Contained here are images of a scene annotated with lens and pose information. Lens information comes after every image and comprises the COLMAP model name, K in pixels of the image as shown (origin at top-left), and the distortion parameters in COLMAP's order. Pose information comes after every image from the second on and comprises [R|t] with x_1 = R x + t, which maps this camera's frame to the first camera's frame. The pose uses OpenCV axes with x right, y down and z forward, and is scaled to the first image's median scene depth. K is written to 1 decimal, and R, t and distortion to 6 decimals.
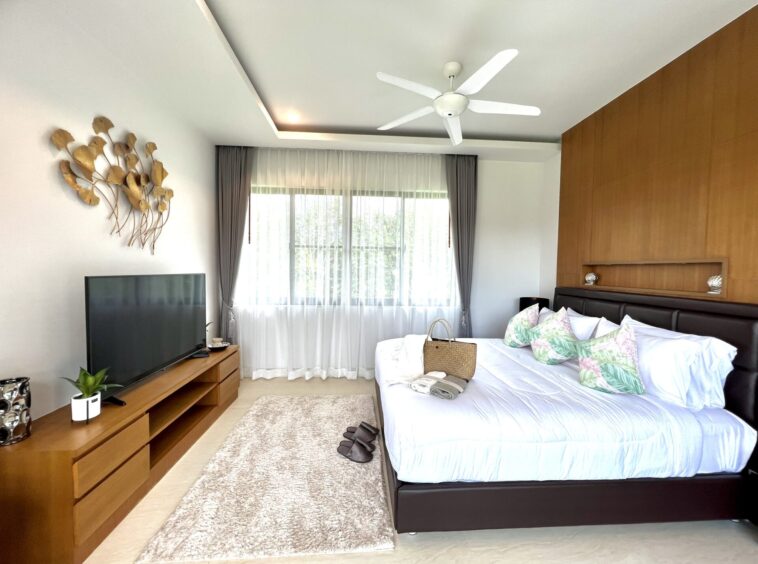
lens RADIAL K [[307.1, 0, 379.0], [0, 307.1, 282.0], [0, 0, 1]] dist [0.001220, -0.000055]
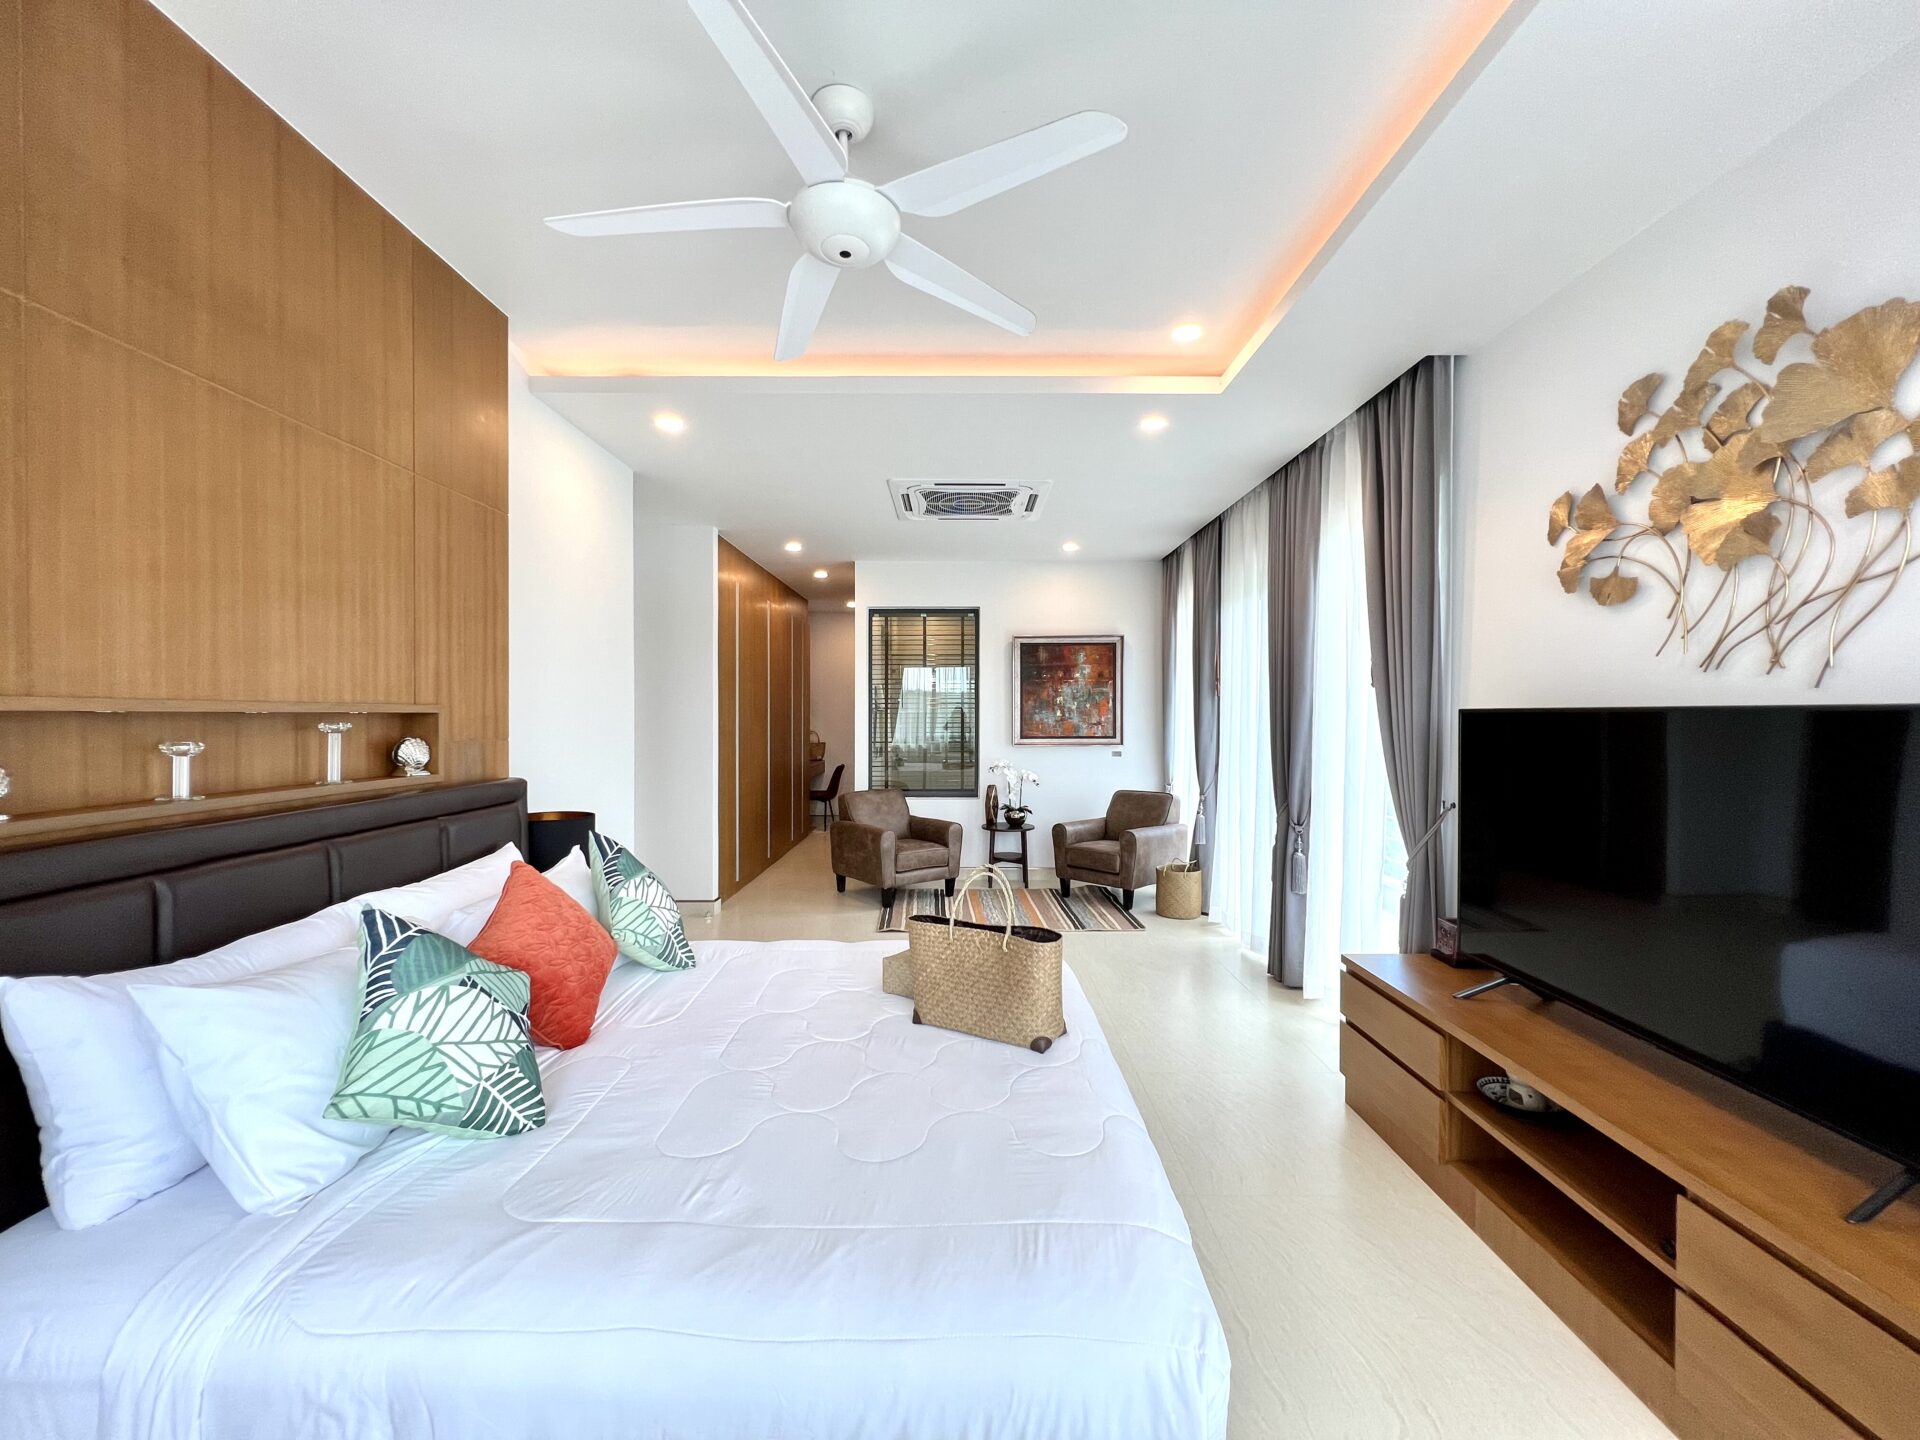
lens RADIAL K [[761.1, 0, 960.0], [0, 761.1, 720.0], [0, 0, 1]] dist [0.000062, -0.000002]
pose [[-0.998112, -0.014051, 0.059795, -0.039104], [-0.011518, 0.999030, 0.042490, -0.095711], [-0.060334, 0.041721, -0.997306, 1.727222]]
